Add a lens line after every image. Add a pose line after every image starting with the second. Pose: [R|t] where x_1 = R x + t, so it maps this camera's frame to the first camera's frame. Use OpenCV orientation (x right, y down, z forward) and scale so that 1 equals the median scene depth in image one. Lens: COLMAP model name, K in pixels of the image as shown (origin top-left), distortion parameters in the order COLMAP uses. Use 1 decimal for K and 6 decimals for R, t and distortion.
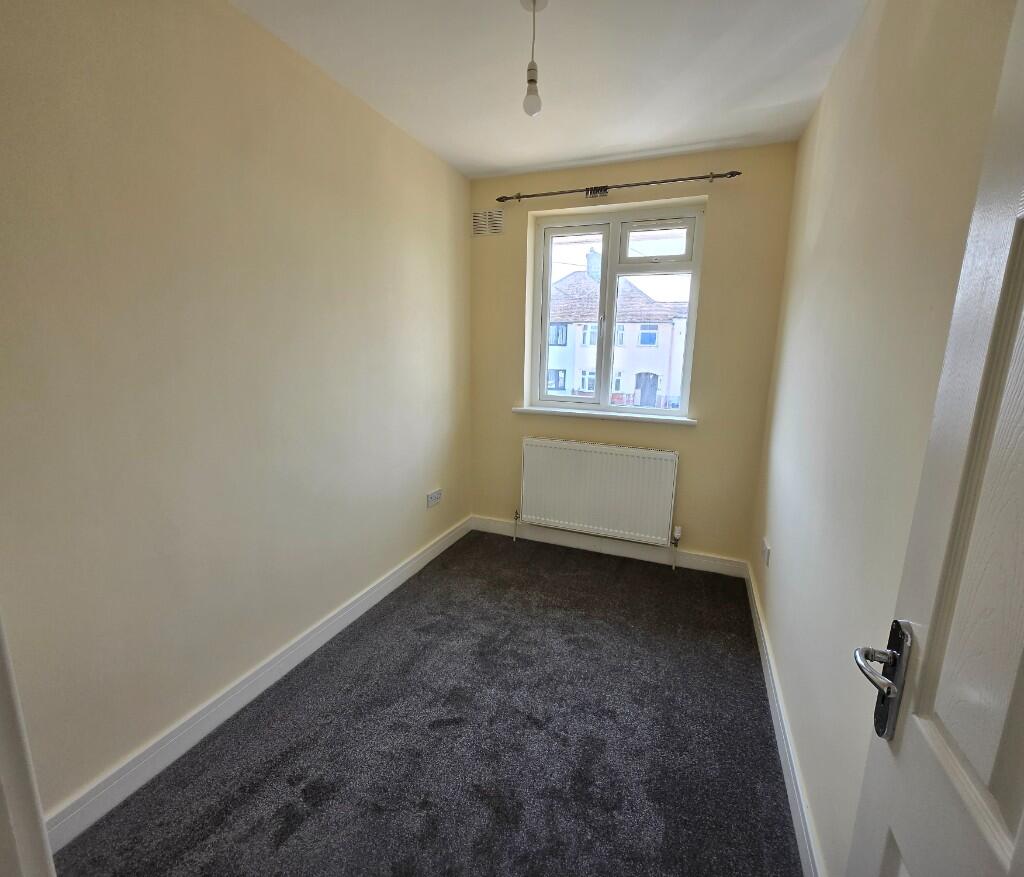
lens RADIAL K [[455.3, 0, 512.0], [0, 455.3, 438.5], [0, 0, 1]] dist [-0.001433, -0.000166]
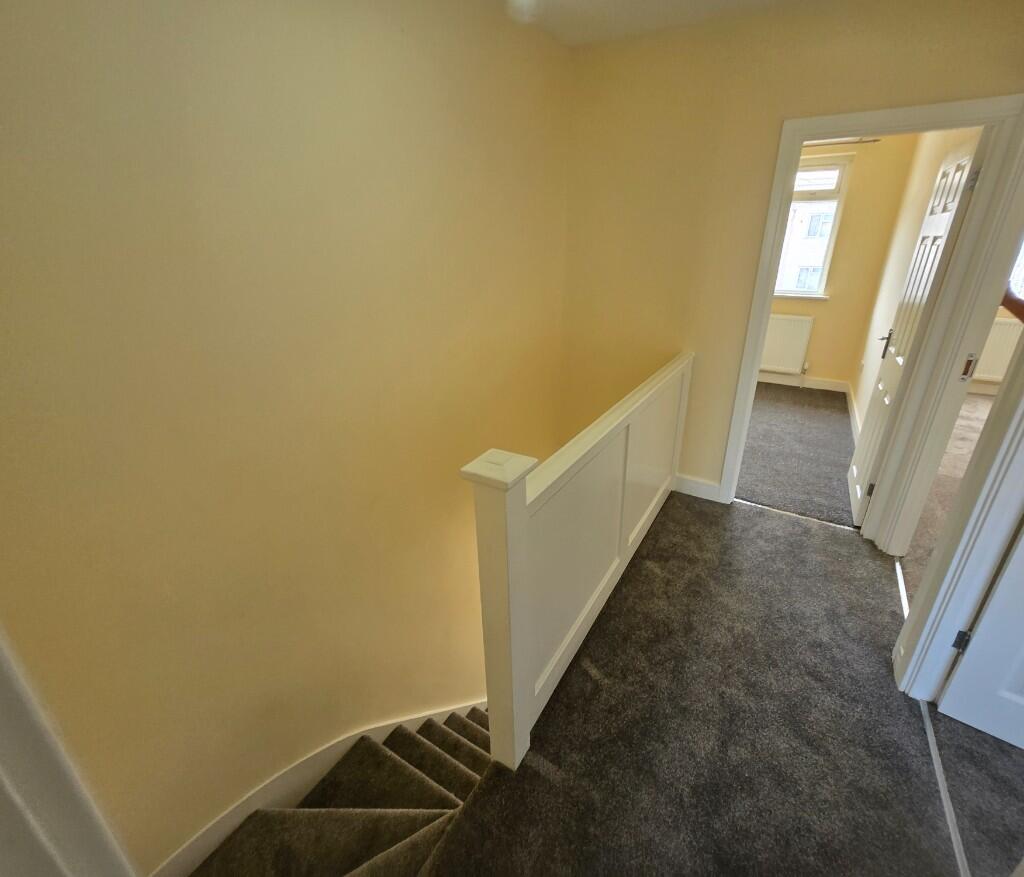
lens RADIAL K [[455.3, 0, 512.0], [0, 455.3, 438.5], [0, 0, 1]] dist [-0.001433, -0.000166]
pose [[0.985486, 0.037124, -0.165645, -0.498637], [-0.002865, 0.979292, 0.202431, 0.150357], [0.169730, -0.199018, 0.965186, -1.028206]]
